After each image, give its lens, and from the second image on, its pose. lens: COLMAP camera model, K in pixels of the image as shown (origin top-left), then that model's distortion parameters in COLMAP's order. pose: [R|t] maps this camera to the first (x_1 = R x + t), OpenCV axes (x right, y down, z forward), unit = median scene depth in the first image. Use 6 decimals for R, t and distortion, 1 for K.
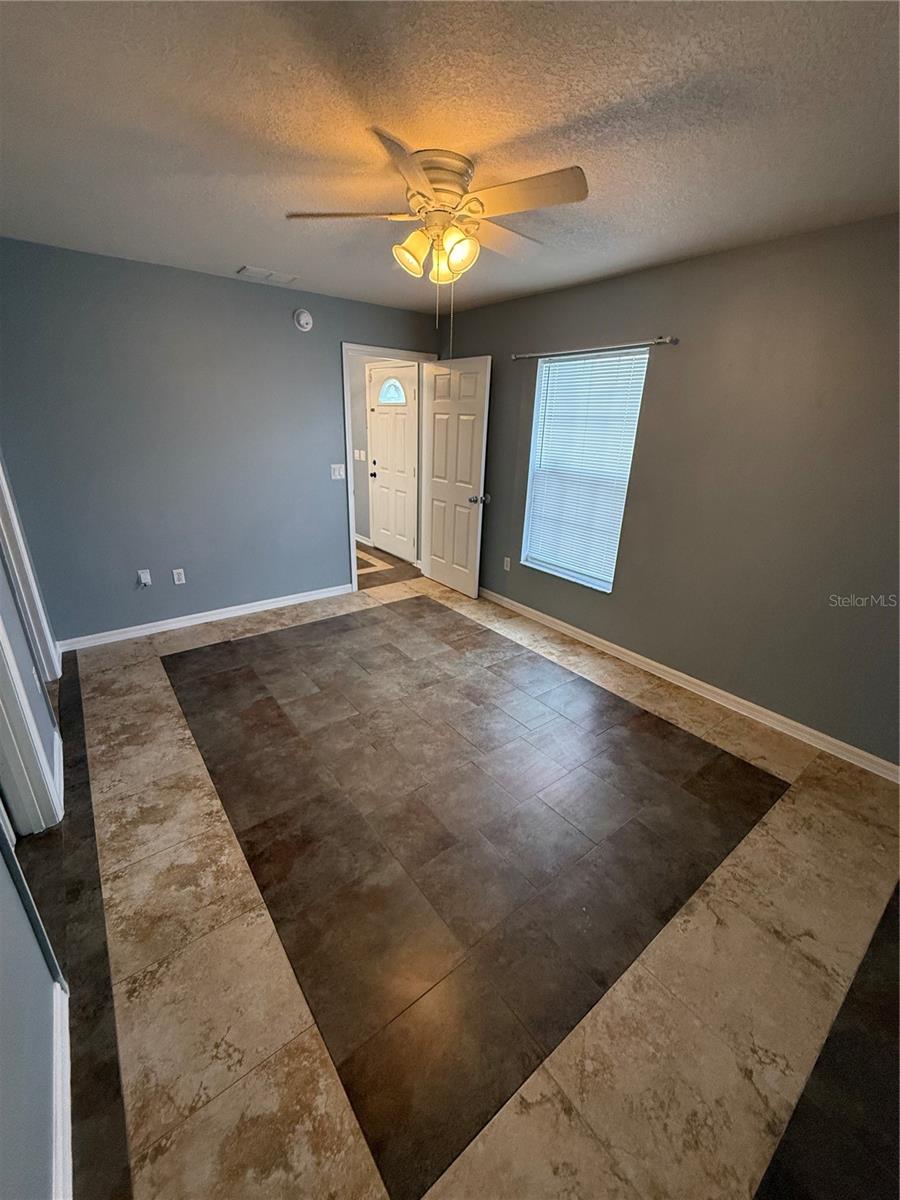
lens RADIAL K [[478.1, 0, 450.5], [0, 478.1, 596.1], [0, 0, 1]] dist [0.000116, 0.000405]
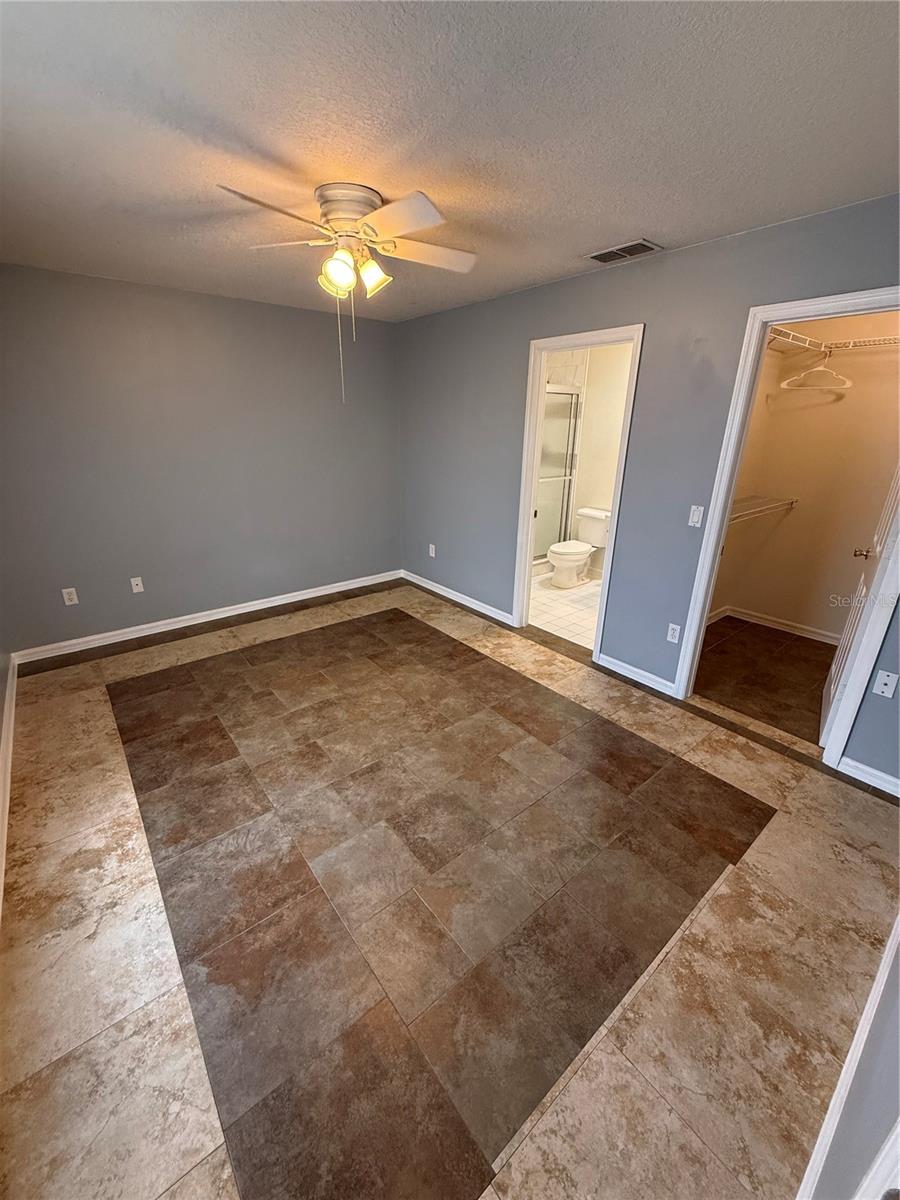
lens RADIAL K [[478.1, 0, 450.5], [0, 478.1, 596.1], [0, 0, 1]] dist [0.000116, 0.000405]
pose [[-0.998830, -0.029045, -0.038653, -0.153546], [-0.047256, 0.755511, 0.653429, -0.576527], [0.010224, 0.654492, -0.756000, 1.507213]]
